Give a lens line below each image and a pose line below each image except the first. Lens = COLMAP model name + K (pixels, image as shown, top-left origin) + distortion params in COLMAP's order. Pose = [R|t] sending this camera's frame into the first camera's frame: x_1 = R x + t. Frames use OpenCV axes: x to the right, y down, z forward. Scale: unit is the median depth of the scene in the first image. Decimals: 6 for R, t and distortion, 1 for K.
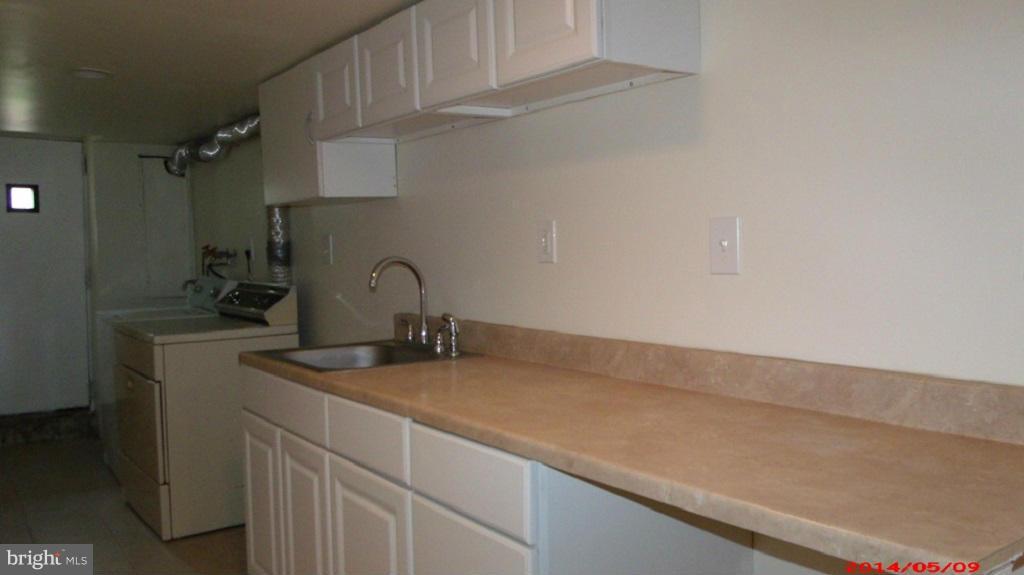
lens RADIAL K [[816.7, 0, 517.2], [0, 816.7, 293.8], [0, 0, 1]] dist [-0.041383, -0.002743]
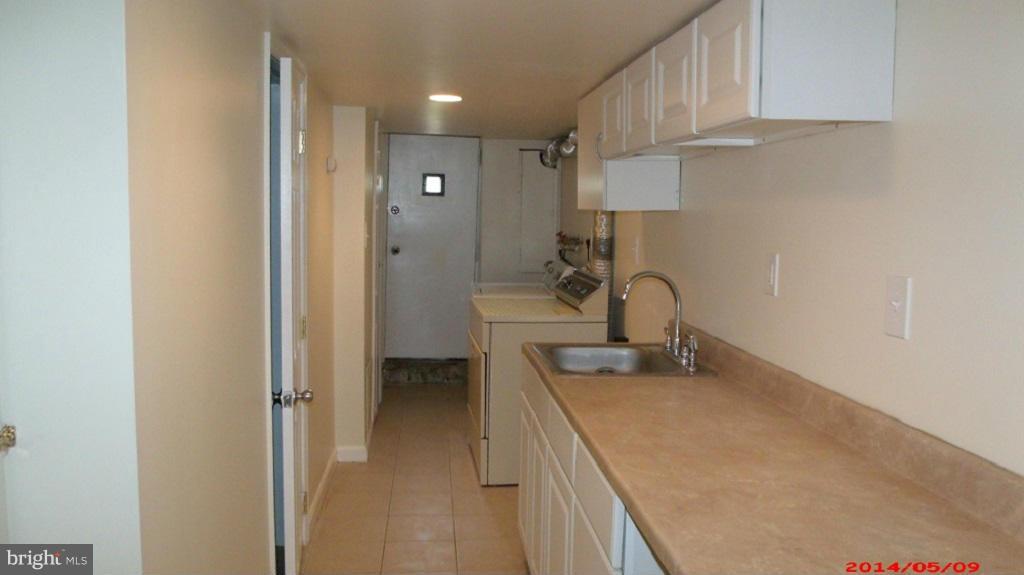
lens RADIAL K [[816.7, 0, 517.2], [0, 816.7, 293.8], [0, 0, 1]] dist [-0.041383, -0.002743]
pose [[0.861315, 0.087718, -0.500441, 0.194689], [-0.064400, 0.995888, 0.063720, -0.059612], [0.503973, -0.022655, 0.863422, -0.019482]]
